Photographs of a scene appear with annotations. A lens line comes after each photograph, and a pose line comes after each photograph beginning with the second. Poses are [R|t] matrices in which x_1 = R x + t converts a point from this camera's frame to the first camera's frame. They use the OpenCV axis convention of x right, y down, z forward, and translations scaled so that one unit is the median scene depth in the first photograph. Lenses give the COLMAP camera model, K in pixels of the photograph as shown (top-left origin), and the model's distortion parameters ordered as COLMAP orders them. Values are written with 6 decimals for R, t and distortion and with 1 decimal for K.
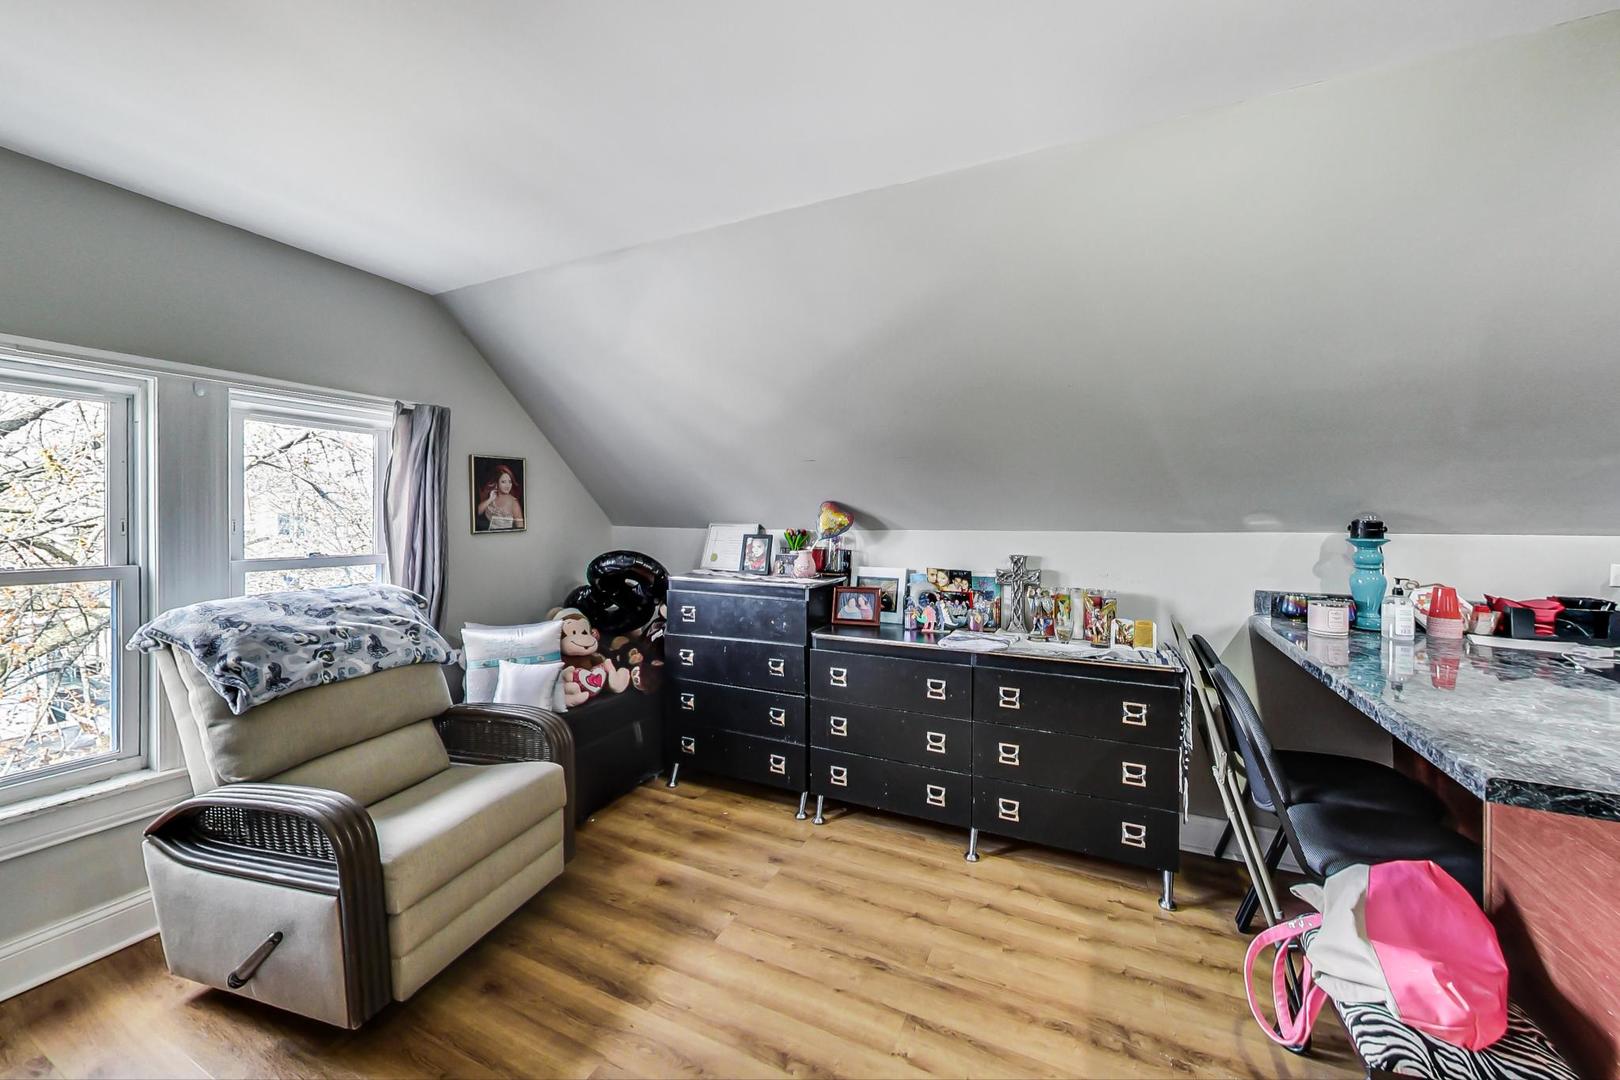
lens RADIAL K [[612.8, 0, 803.0], [0, 612.8, 515.3], [0, 0, 1]] dist [0.003169, 0.000056]
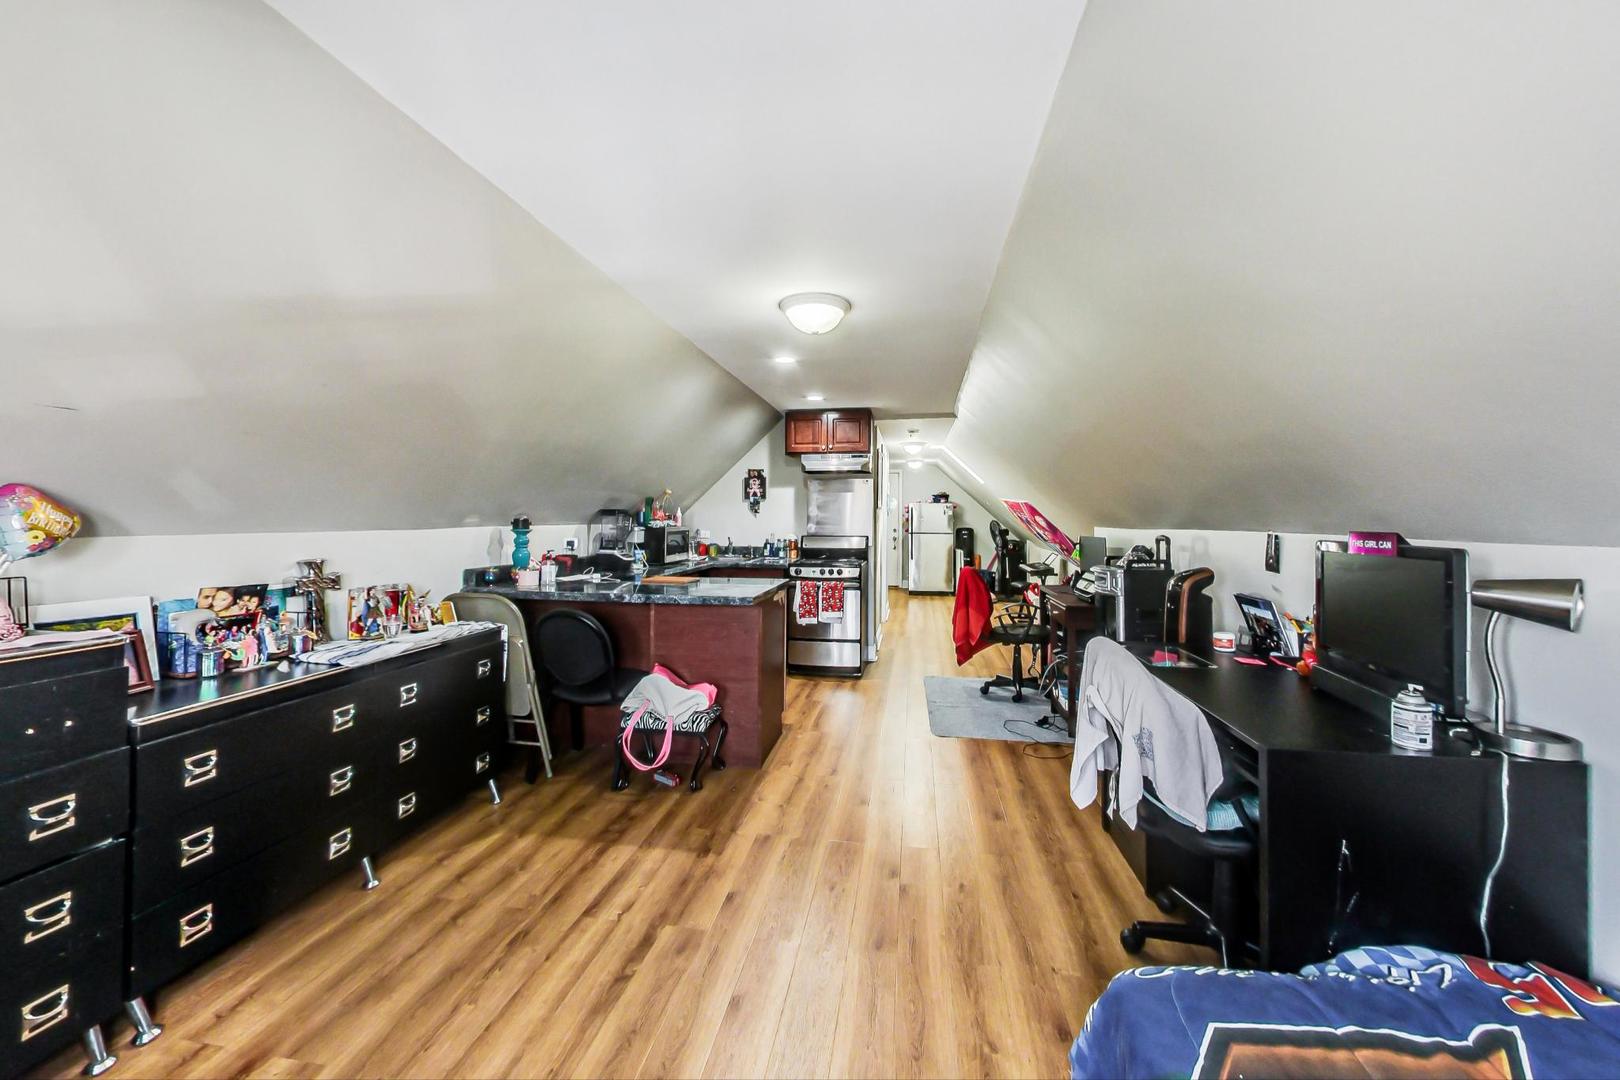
lens RADIAL K [[612.8, 0, 805.5], [0, 612.8, 525.6], [0, 0, 1]] dist [0.003169, 0.000056]
pose [[-0.268182, -0.011792, 0.963296, -0.888422], [0.001821, 0.999917, 0.012748, 0.007916], [-0.963366, 0.005173, -0.268139, 0.698366]]
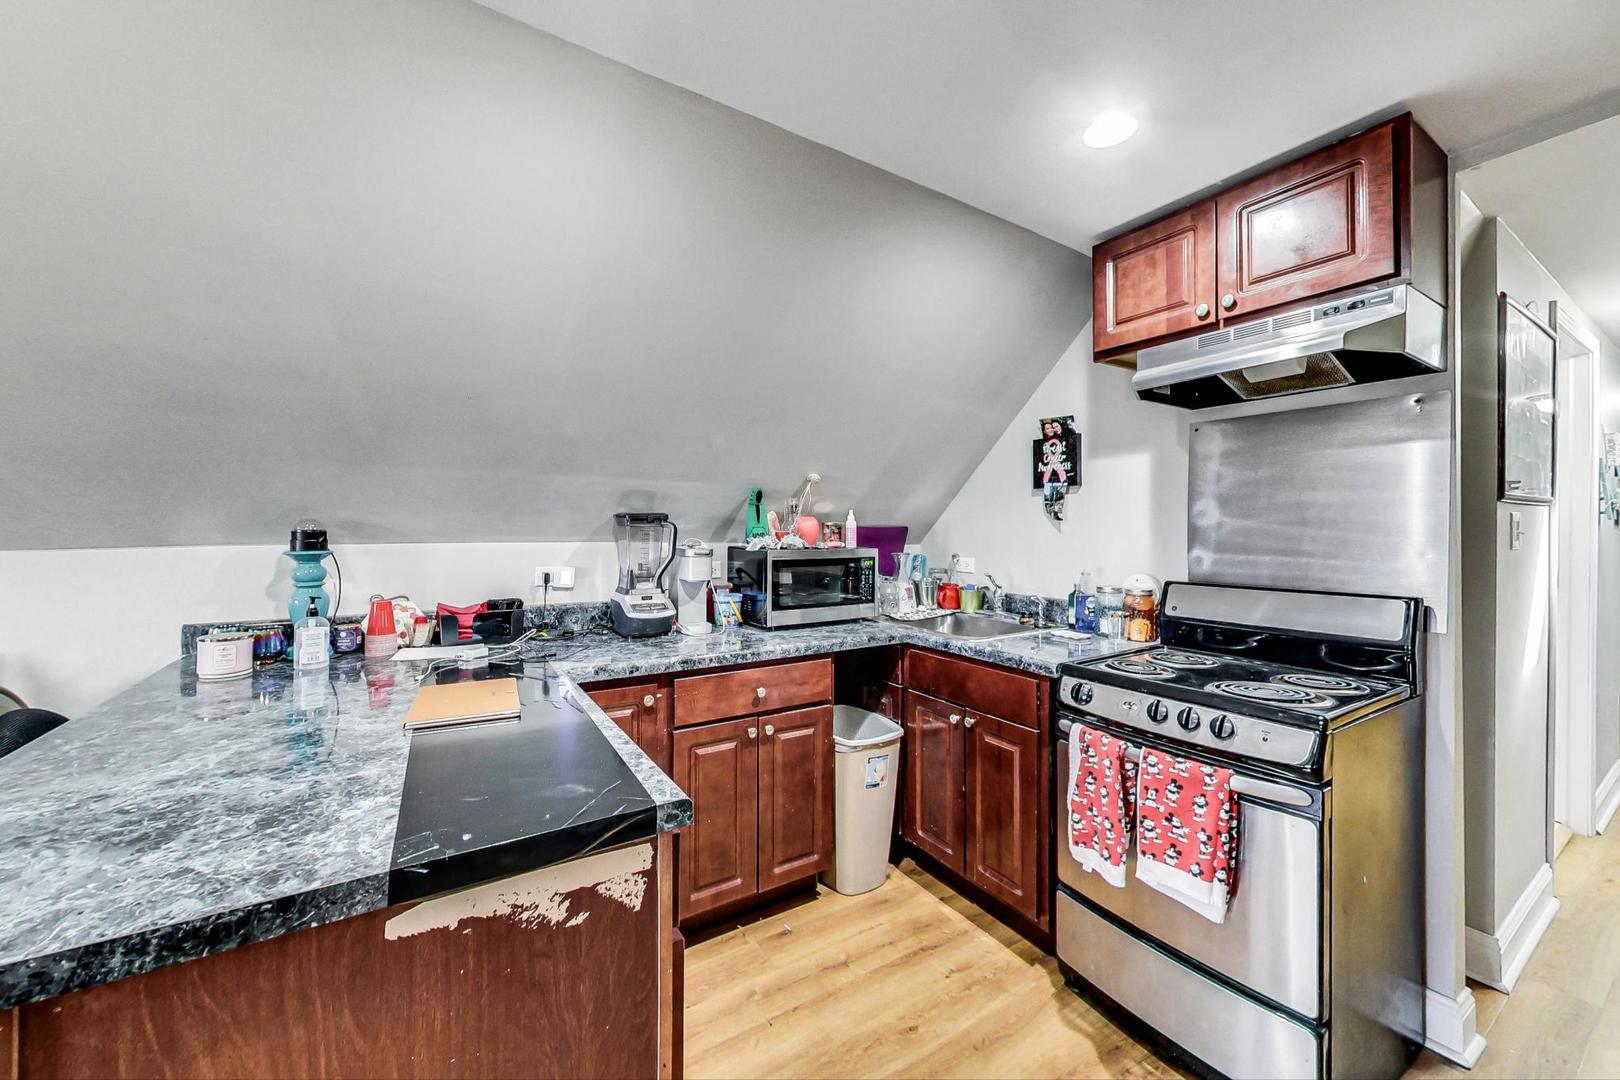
lens RADIAL K [[612.8, 0, 799.3], [0, 612.8, 533.1], [0, 0, 1]] dist [0.003169, 0.000056]
pose [[0.529873, -0.000662, 0.848077, 0.557710], [-0.002839, 0.999993, 0.002554, 0.009233], [-0.848072, -0.003761, 0.529867, -0.024041]]
